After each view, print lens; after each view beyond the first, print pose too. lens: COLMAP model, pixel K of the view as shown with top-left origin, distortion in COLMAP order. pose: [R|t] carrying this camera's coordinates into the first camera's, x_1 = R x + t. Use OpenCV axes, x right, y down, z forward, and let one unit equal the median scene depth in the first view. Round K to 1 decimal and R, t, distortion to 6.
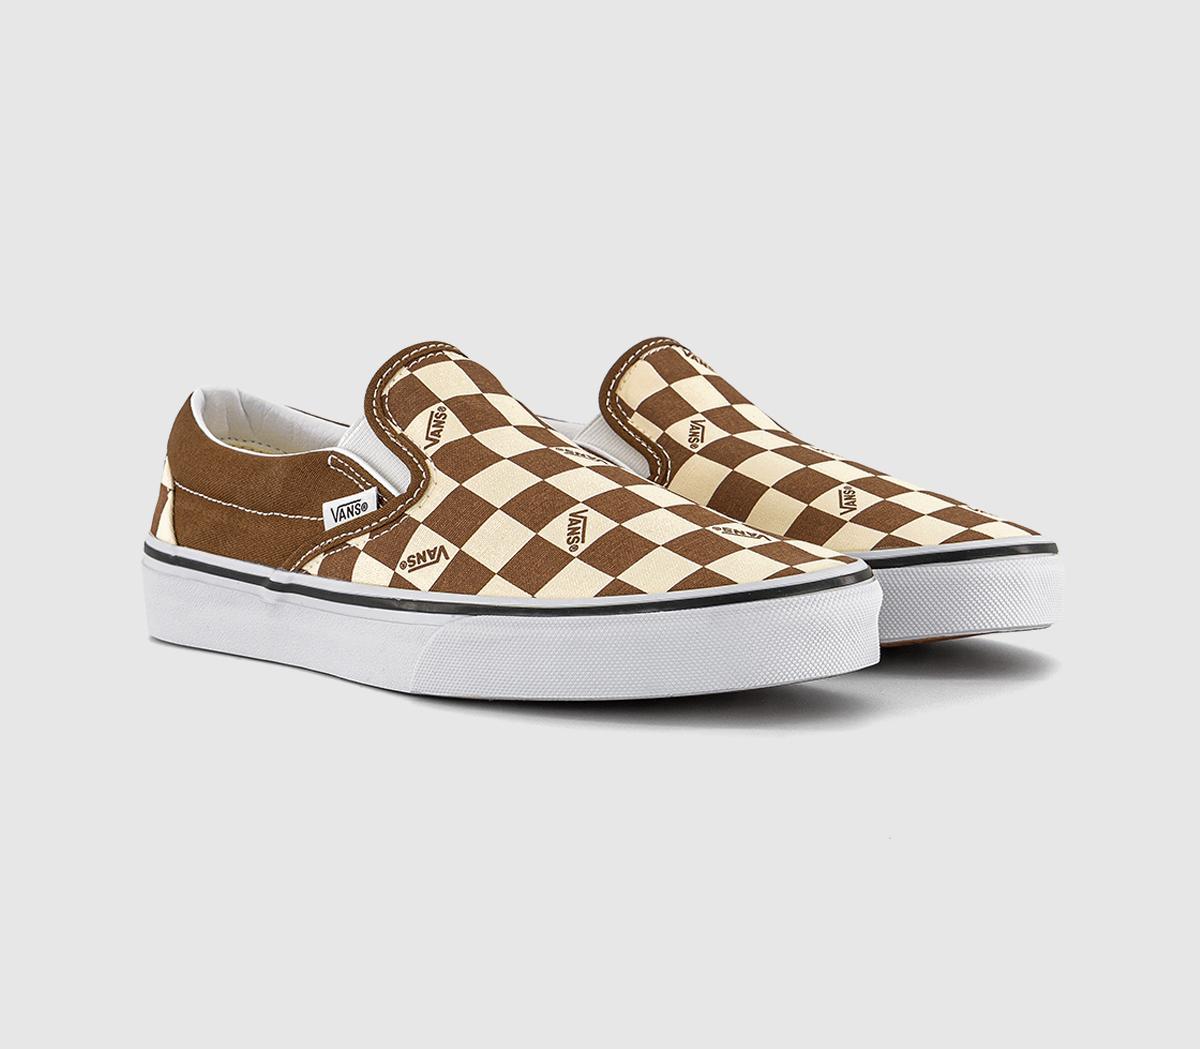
lens RADIAL K [[2317.1, 0, 600.0], [0, 2317.1, 524.5], [0, 0, 1]] dist [0.212584, 0.037423]
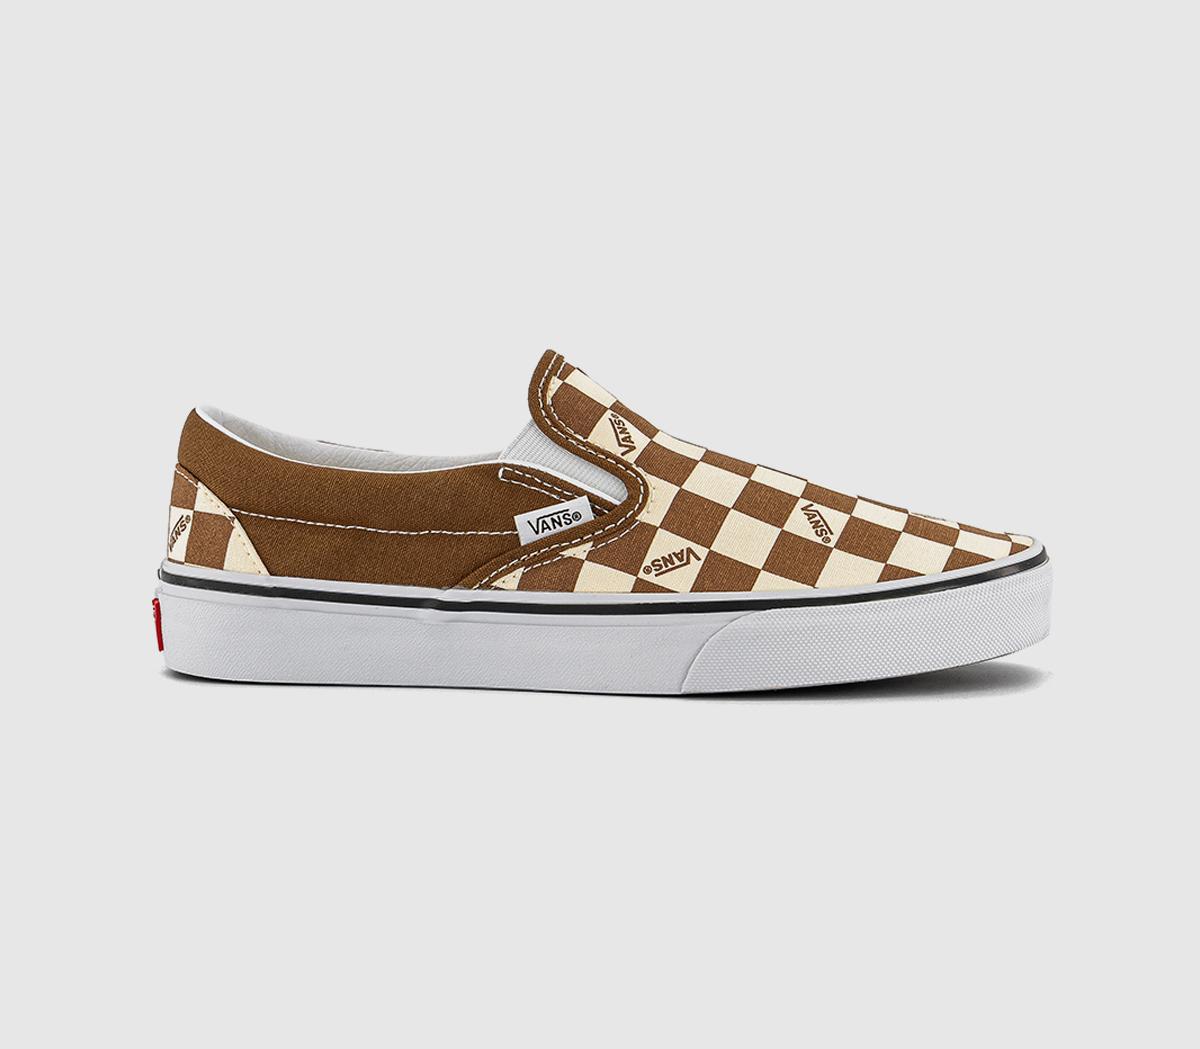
lens RADIAL K [[2317.1, 0, 600.0], [0, 2317.1, 524.5], [0, 0, 1]] dist [0.212584, 0.037423]
pose [[0.801737, -0.061262, 0.594529, -0.687760], [0.064556, 0.997790, 0.015759, -0.019175], [-0.594180, 0.025746, 0.803920, 0.194440]]
